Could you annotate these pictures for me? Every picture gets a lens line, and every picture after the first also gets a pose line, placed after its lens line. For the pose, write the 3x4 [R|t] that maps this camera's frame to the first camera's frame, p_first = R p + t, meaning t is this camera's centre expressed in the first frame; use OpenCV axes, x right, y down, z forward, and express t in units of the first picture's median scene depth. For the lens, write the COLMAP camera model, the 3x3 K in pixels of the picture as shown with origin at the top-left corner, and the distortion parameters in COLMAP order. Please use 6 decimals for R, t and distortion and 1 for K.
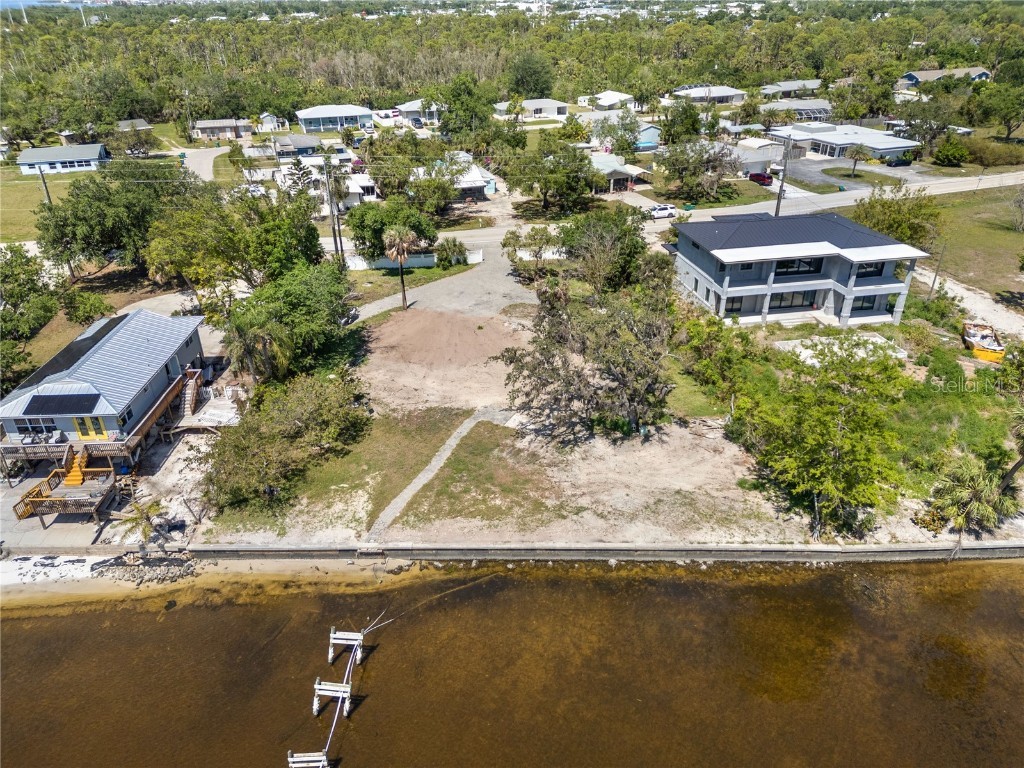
lens RADIAL K [[712.2, 0, 512.0], [0, 712.2, 384.0], [0, 0, 1]] dist [0.083584, -0.083112]
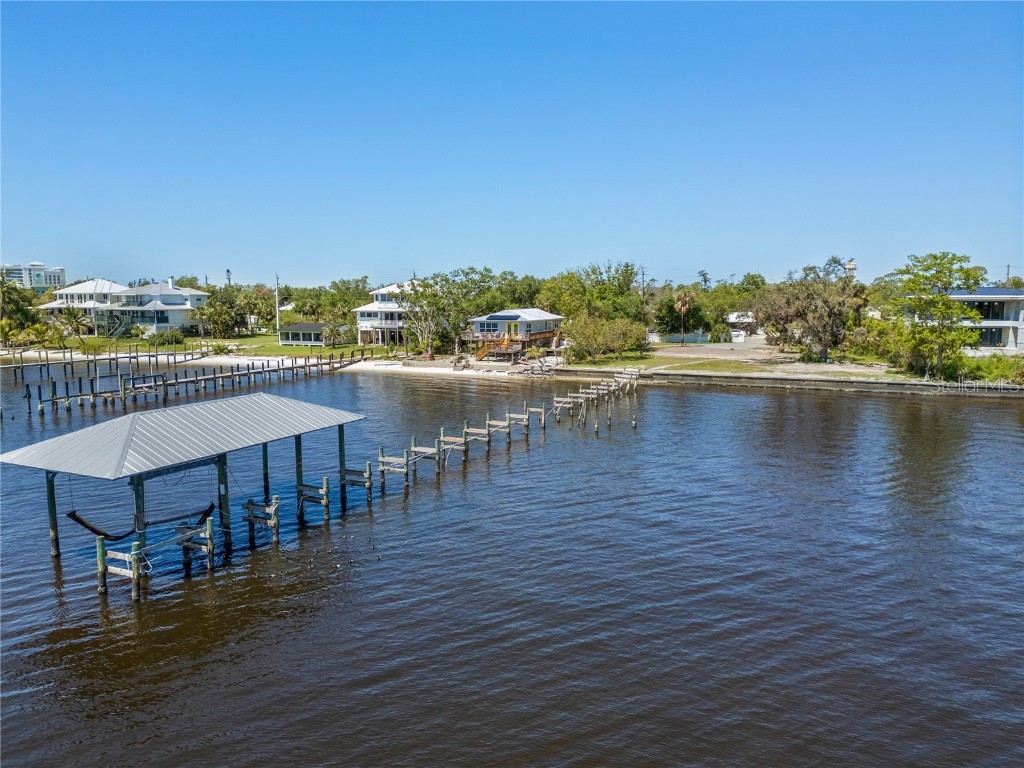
lens RADIAL K [[721.2, 0, 512.0], [0, 721.2, 384.0], [0, 0, 1]] dist [0.095214, -0.115874]
pose [[0.916791, 0.054329, -0.395655, 0.162675], [-0.194814, 0.925676, -0.324303, 0.669891], [0.348629, 0.374397, 0.859235, -0.509260]]
